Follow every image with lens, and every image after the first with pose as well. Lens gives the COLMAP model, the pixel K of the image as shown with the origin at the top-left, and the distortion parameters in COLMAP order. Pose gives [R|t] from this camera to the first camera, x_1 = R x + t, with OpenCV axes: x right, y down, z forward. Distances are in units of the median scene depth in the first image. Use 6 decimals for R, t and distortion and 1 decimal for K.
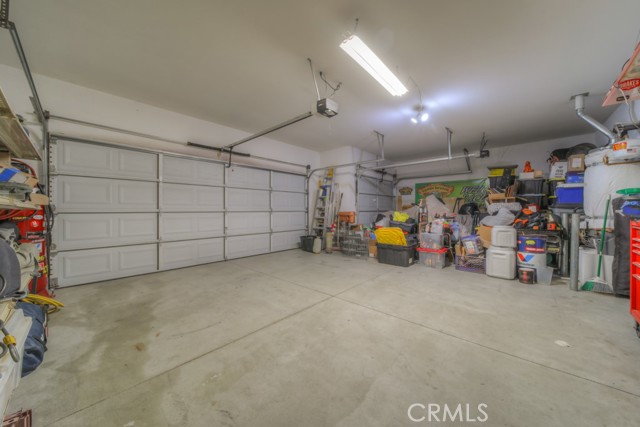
lens RADIAL K [[228.0, 0, 319.3], [0, 228.0, 211.5], [0, 0, 1]] dist [-0.000457, -0.000881]
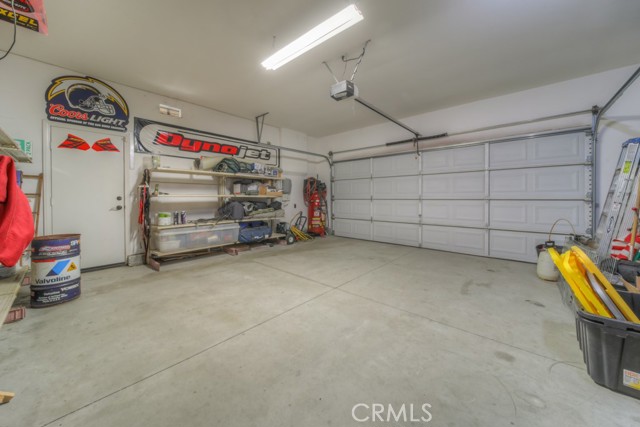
lens RADIAL K [[228.0, 0, 315.1], [0, 228.0, 198.8], [0, 0, 1]] dist [-0.000457, -0.000881]
pose [[-0.003619, 0.005542, -0.999978, 1.111674], [-0.006174, 0.999965, 0.005564, -0.008020], [0.999974, 0.006194, -0.003585, 1.003703]]
